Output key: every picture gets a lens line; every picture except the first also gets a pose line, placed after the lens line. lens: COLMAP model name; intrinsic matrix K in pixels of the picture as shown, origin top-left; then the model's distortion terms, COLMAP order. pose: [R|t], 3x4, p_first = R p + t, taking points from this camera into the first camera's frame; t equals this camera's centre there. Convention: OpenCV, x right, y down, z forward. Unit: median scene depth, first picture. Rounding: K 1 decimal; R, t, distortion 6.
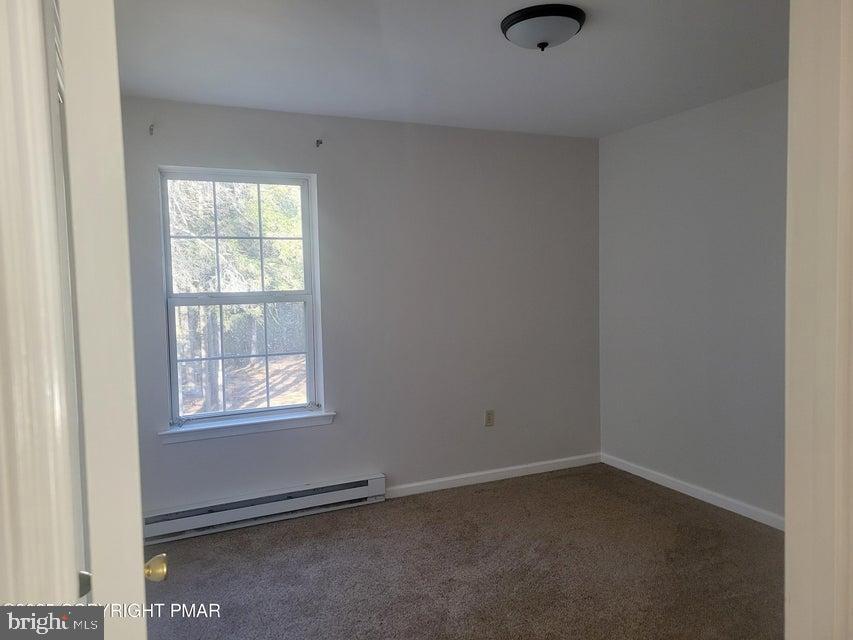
lens RADIAL K [[631.5, 0, 426.6], [0, 631.5, 318.2], [0, 0, 1]] dist [0.050817, -0.003709]
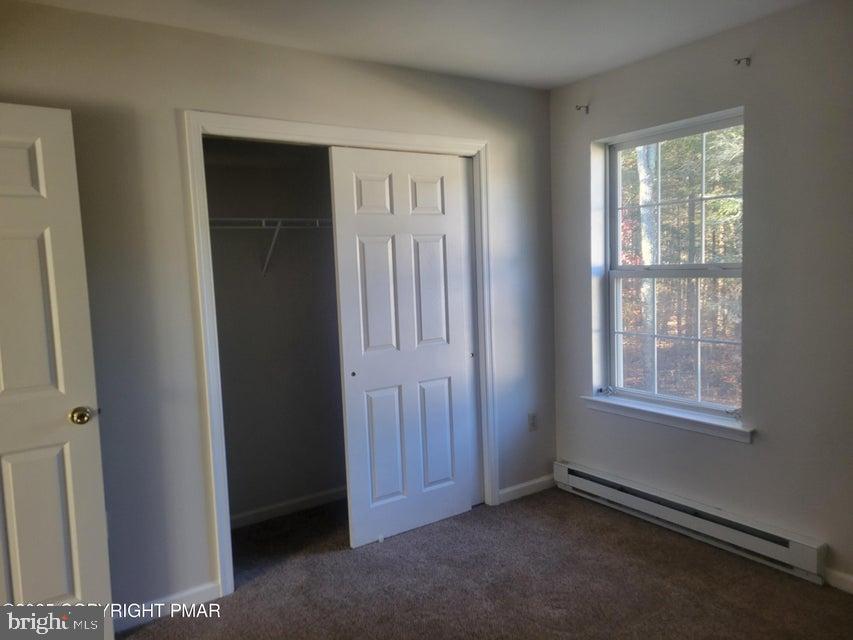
lens RADIAL K [[631.5, 0, 426.6], [0, 631.5, 318.2], [0, 0, 1]] dist [0.050817, -0.003709]
pose [[0.193407, 0.097020, -0.976310, 0.525843], [-0.032186, 0.995190, 0.092521, -0.038982], [0.980590, 0.013529, 0.195600, 0.507947]]
